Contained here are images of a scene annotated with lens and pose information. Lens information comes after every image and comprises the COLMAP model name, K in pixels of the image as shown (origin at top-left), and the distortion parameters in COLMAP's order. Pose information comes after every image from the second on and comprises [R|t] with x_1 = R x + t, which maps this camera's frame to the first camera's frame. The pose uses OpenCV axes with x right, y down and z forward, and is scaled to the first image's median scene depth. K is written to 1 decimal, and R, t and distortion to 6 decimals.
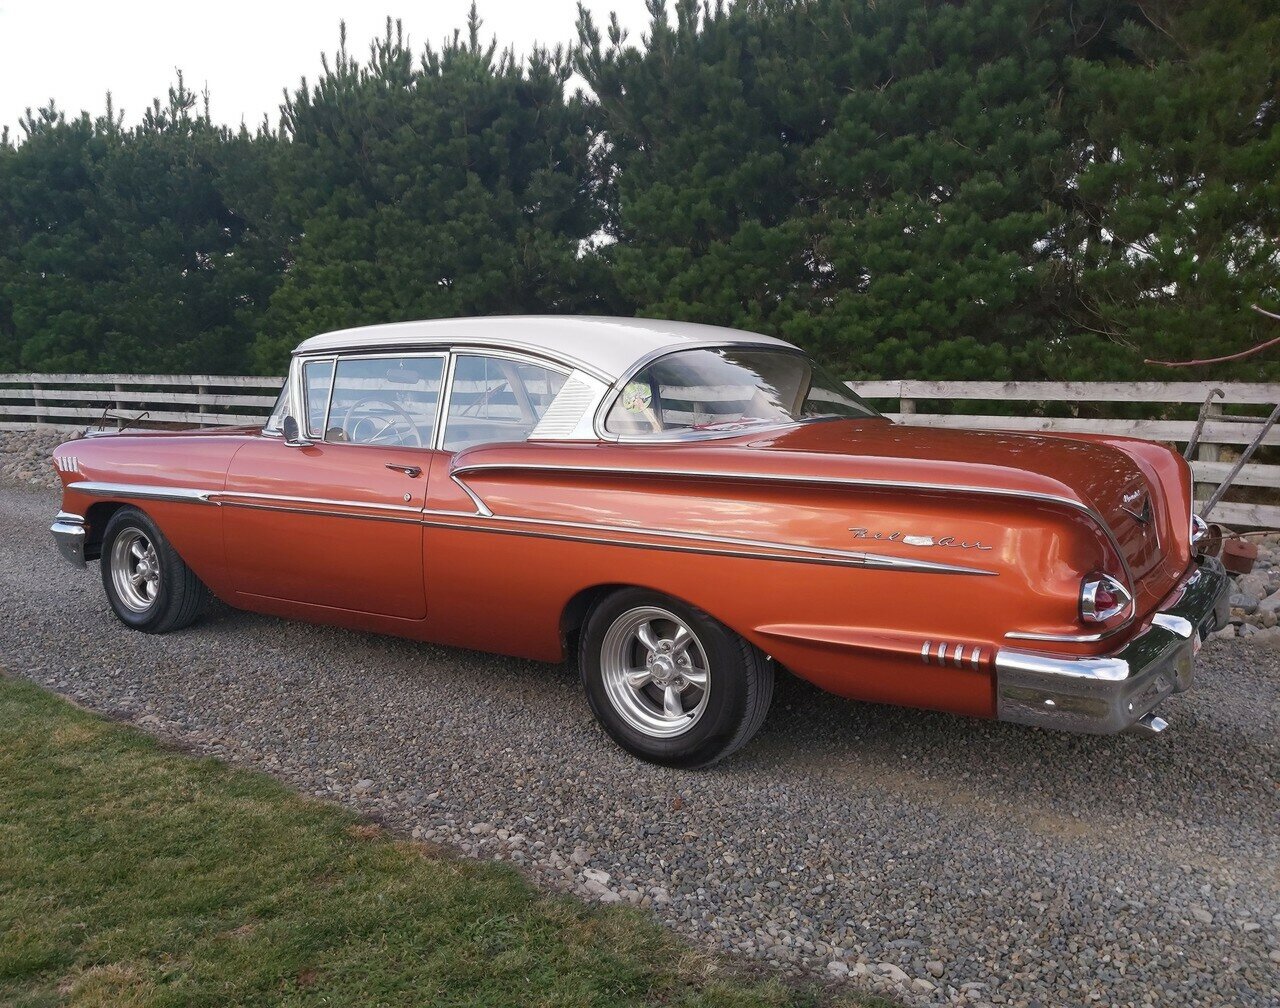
lens RADIAL K [[1013.6, 0, 587.4], [0, 1013.6, 502.6], [0, 0, 1]] dist [0.096235, -0.178775]
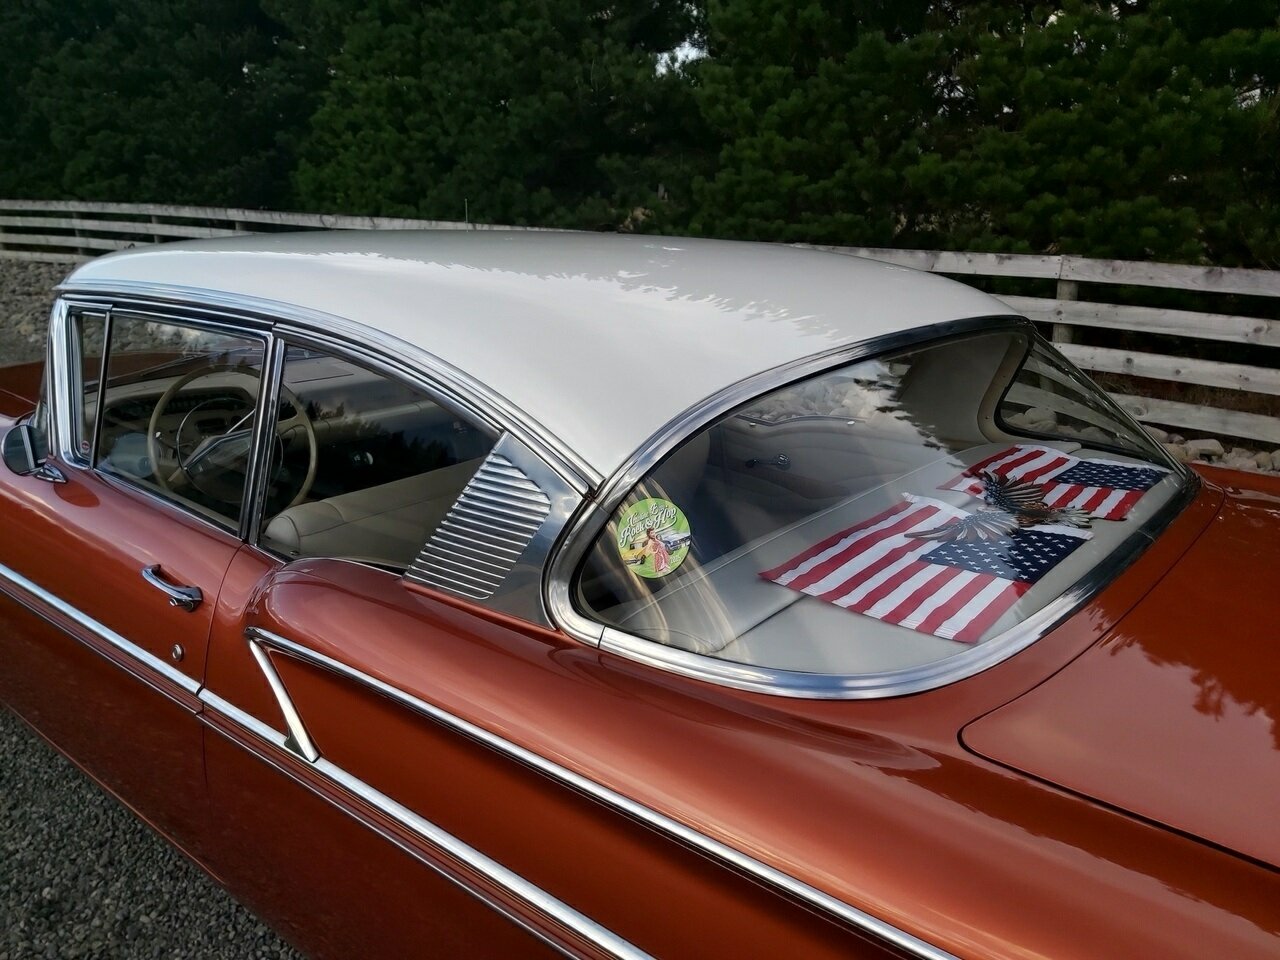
lens RADIAL K [[970.5, 0, 628.3], [0, 970.5, 474.4], [0, 0, 1]] dist [0.069501, -0.126888]
pose [[0.998539, 0.030700, -0.044466, 0.012757], [-0.023344, 0.987258, 0.157409, -0.043216], [0.048732, -0.156141, 0.986532, 0.153214]]
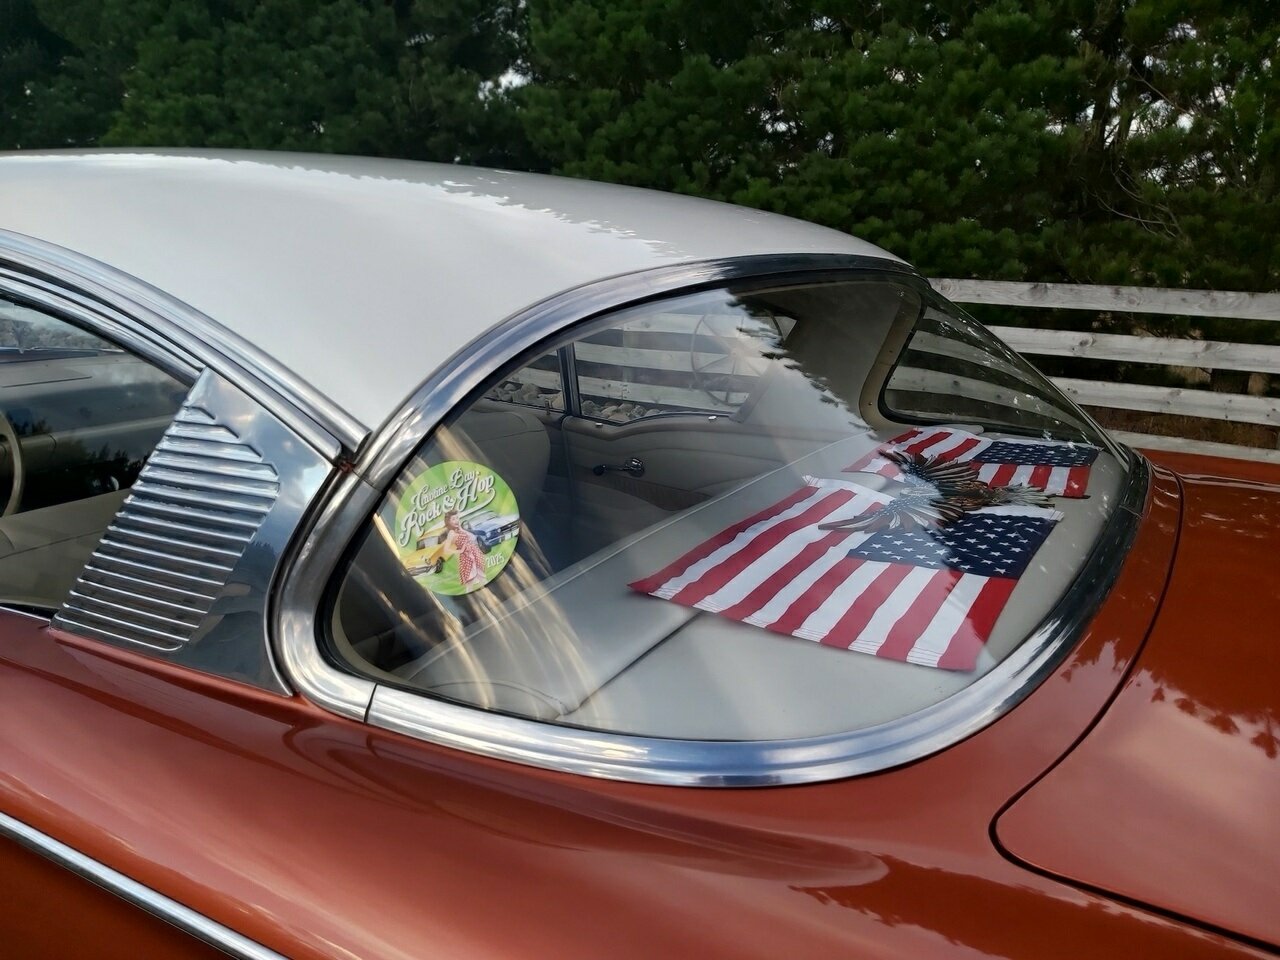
lens RADIAL K [[970.5, 0, 628.3], [0, 970.5, 474.4], [0, 0, 1]] dist [0.069501, -0.126888]
pose [[0.992887, -0.002091, 0.119045, 0.014191], [-0.011203, 0.993769, 0.110891, -0.032946], [-0.118535, -0.111436, 0.986677, 0.185398]]
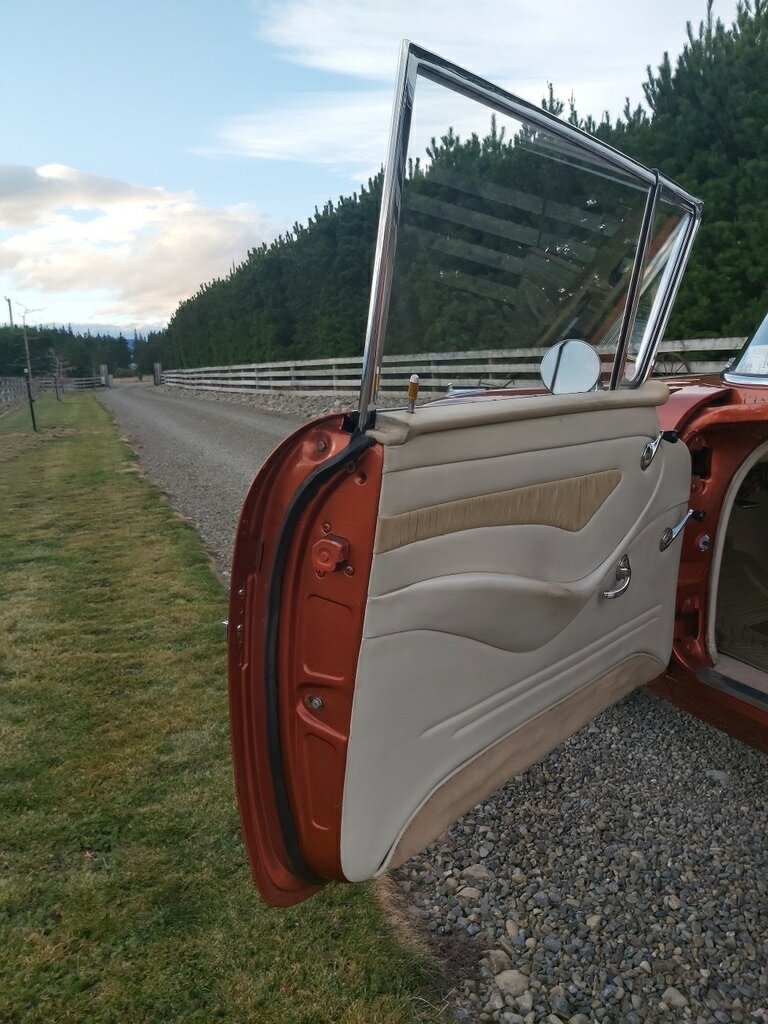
lens RADIAL K [[777.3, 0, 384.0], [0, 777.3, 512.0], [0, 0, 1]] dist [0.058640, -0.121013]
pose [[0.846357, 0.069072, -0.528118, -0.079556], [-0.028710, 0.996030, 0.084259, -0.010220], [0.531842, -0.056151, 0.844980, 0.175178]]
